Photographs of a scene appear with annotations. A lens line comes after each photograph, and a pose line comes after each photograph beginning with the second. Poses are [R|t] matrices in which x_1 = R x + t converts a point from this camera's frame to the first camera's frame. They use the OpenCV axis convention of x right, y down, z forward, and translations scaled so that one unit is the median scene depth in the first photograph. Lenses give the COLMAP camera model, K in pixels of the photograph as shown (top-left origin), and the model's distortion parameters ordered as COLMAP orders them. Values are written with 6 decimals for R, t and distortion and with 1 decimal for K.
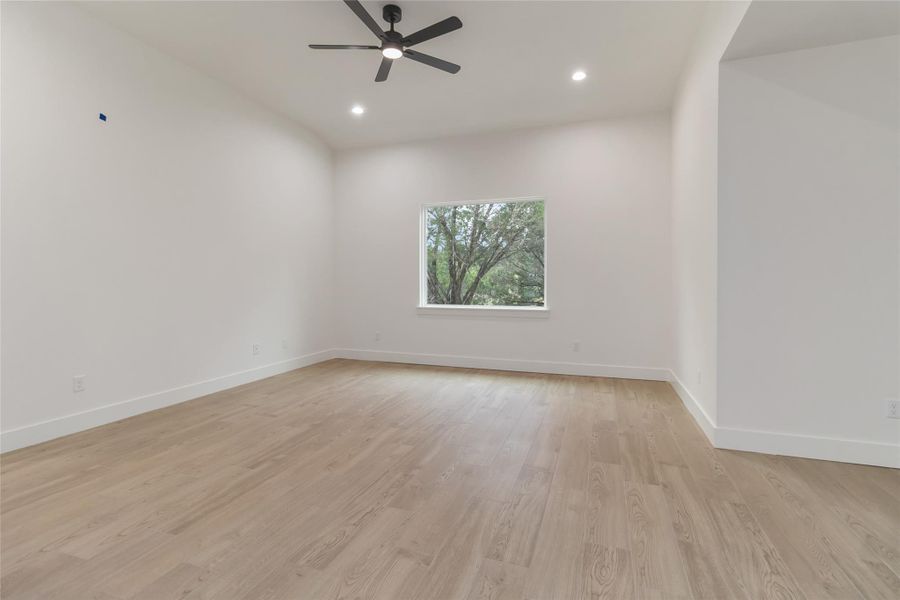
lens RADIAL K [[418.2, 0, 457.1], [0, 418.2, 282.3], [0, 0, 1]] dist [0.002293, 0.000410]
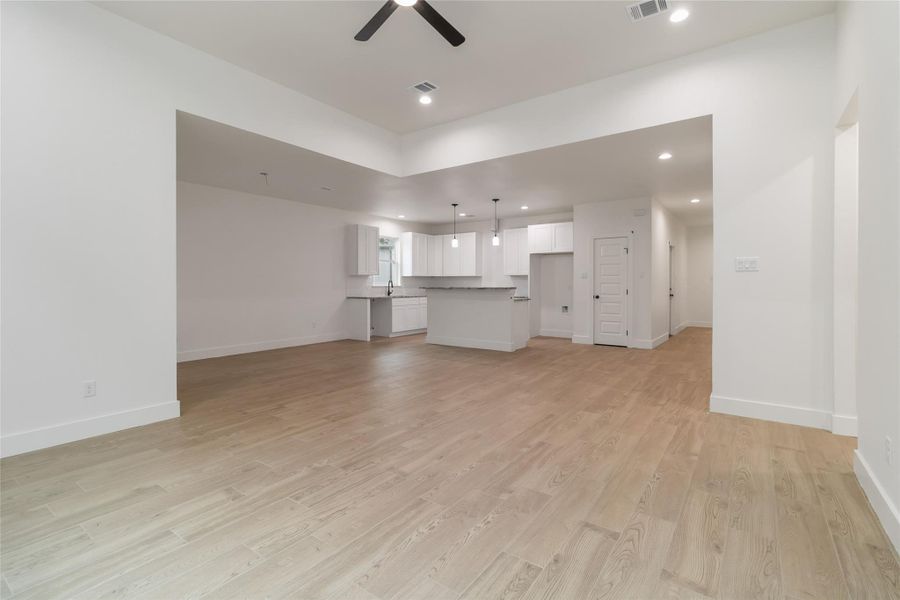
lens RADIAL K [[414.4, 0, 458.1], [0, 414.4, 292.1], [0, 0, 1]] dist [-0.000111, 0.000733]
pose [[-0.960583, -0.002564, 0.277982, -0.504454], [0.003485, 0.999768, 0.021265, -0.000768], [-0.277972, 0.021395, -0.960351, 1.866832]]
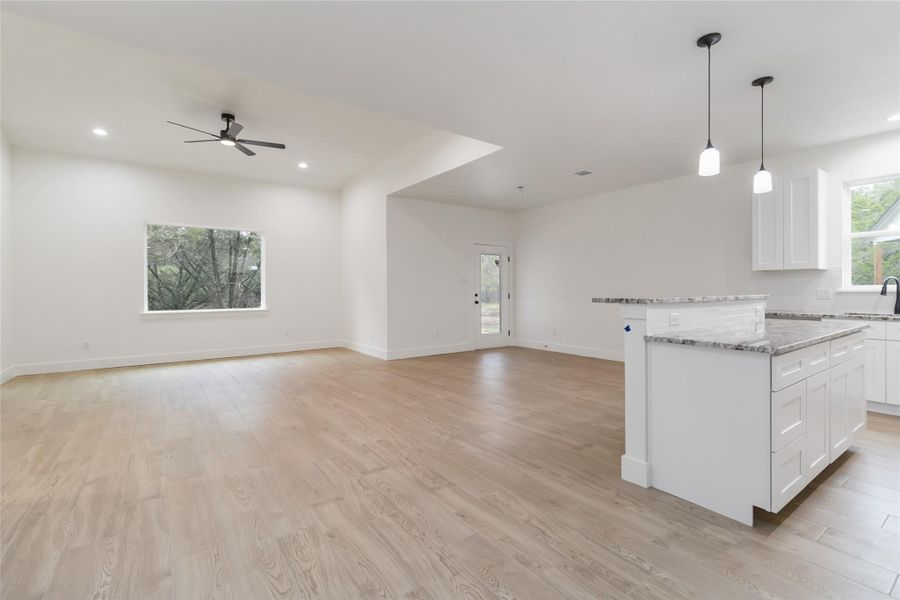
lens RADIAL K [[418.2, 0, 457.1], [0, 418.2, 282.3], [0, 0, 1]] dist [0.002293, 0.000410]
pose [[0.574658, 0.013571, 0.818281, -1.020197], [0.005665, 0.999773, -0.020559, 0.008582], [-0.818374, 0.016450, 0.574450, -0.634048]]
